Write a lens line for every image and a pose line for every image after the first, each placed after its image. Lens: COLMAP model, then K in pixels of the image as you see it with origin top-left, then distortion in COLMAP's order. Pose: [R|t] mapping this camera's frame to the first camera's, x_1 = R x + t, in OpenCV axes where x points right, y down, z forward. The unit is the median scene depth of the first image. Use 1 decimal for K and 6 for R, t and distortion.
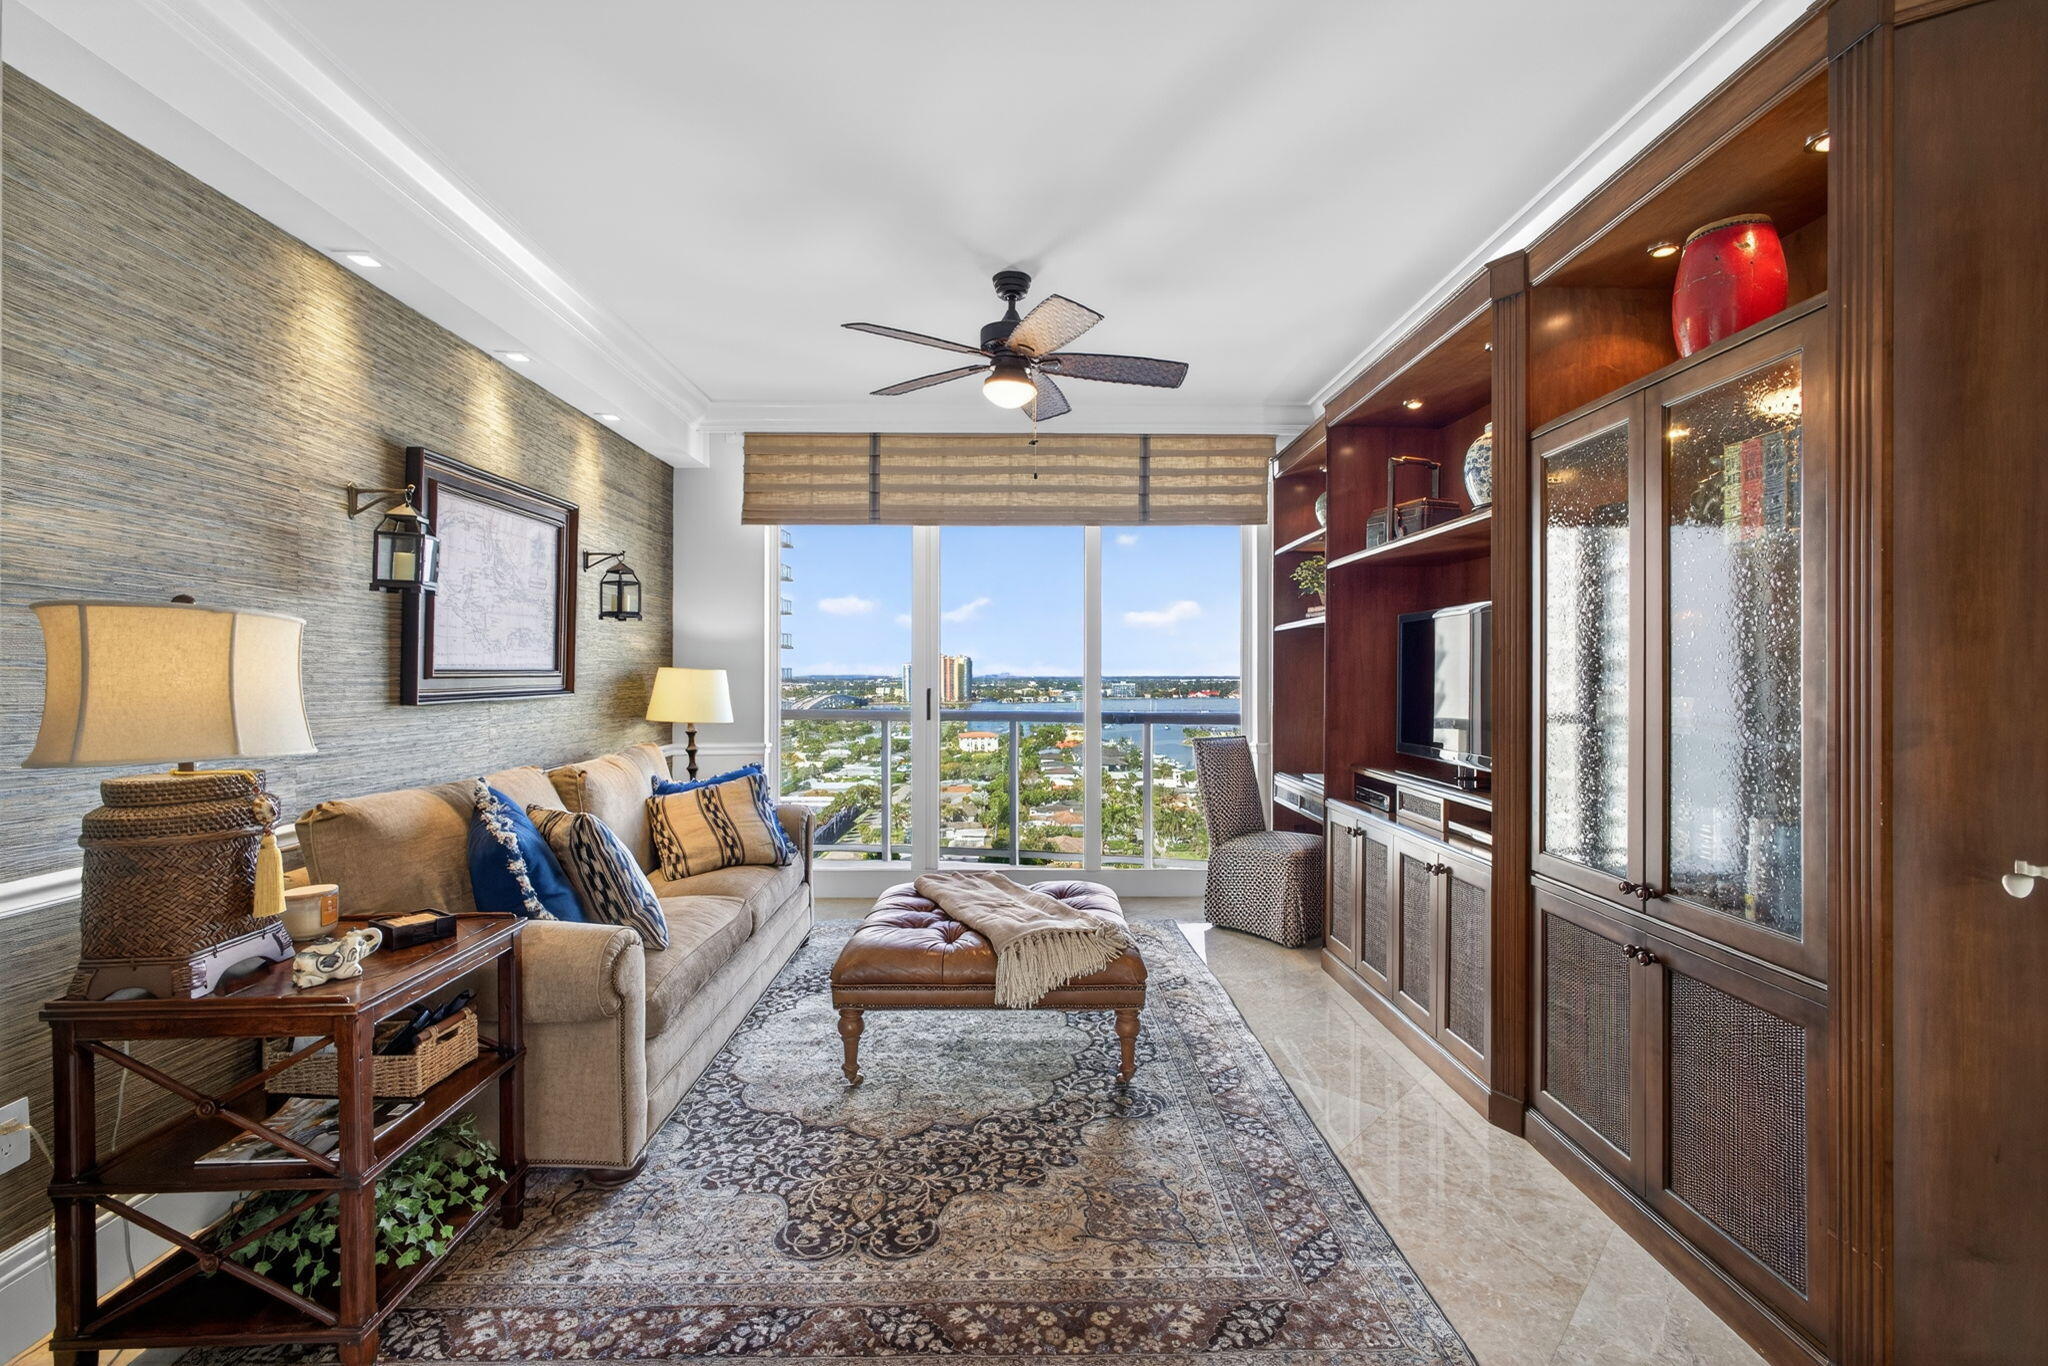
lens RADIAL K [[871.9, 0, 1024.5], [0, 871.9, 673.2], [0, 0, 1]] dist [-0.012874, 0.006768]
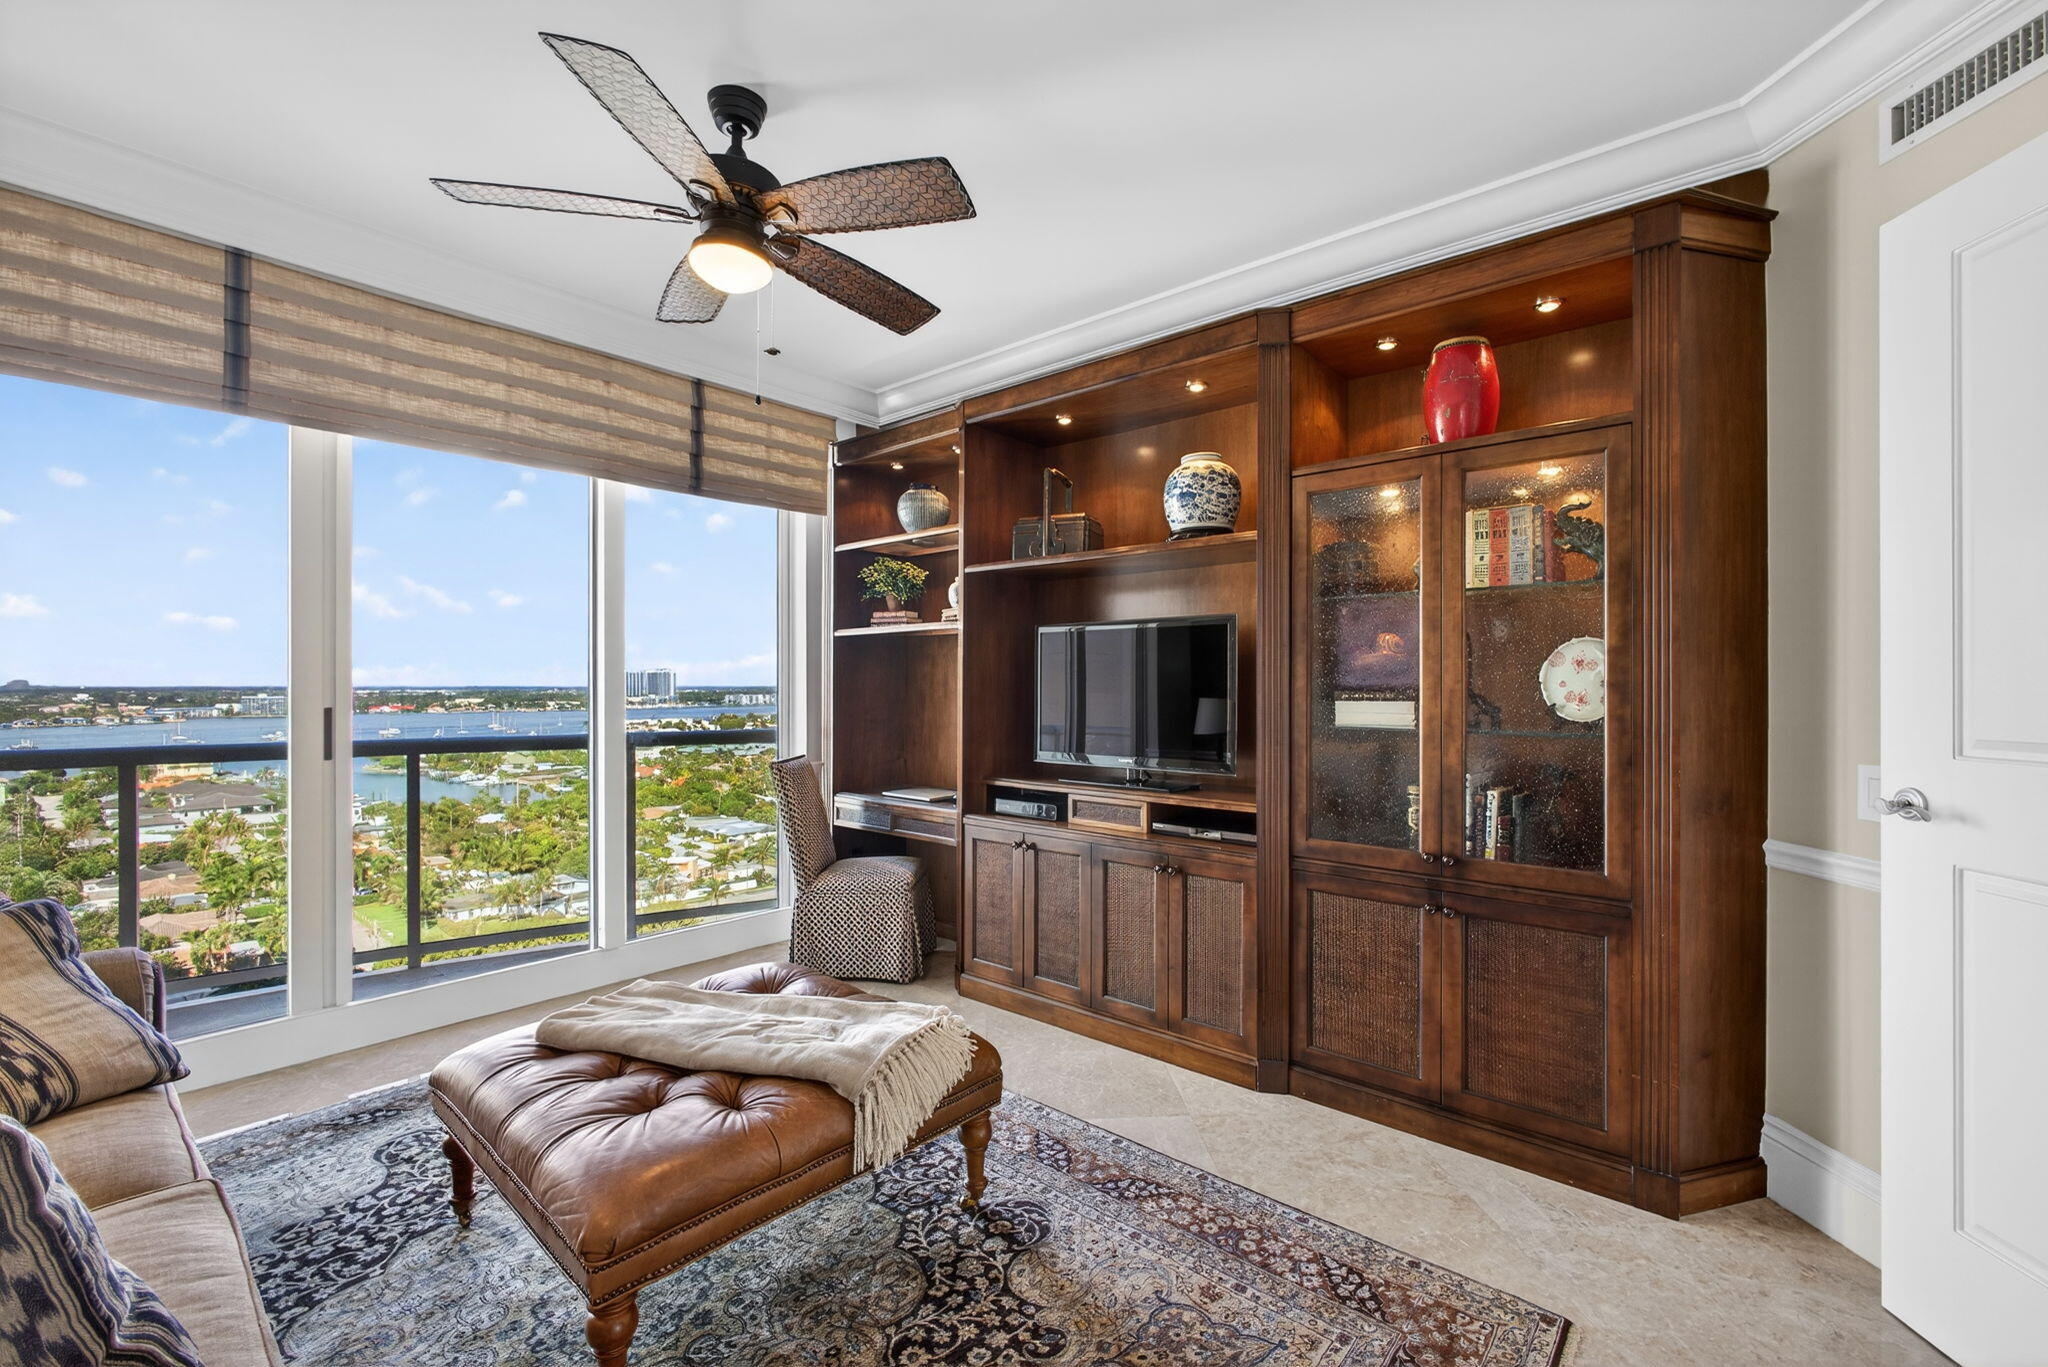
lens RADIAL K [[871.4, 0, 1024.0], [0, 871.4, 683.5], [0, 0, 1]] dist [-0.013129, 0.007806]
pose [[0.661708, 0.000601, 0.749761, -0.263319], [-0.001259, 0.999999, 0.000310, 0.000468], [-0.749761, -0.001149, 0.661708, 0.267368]]
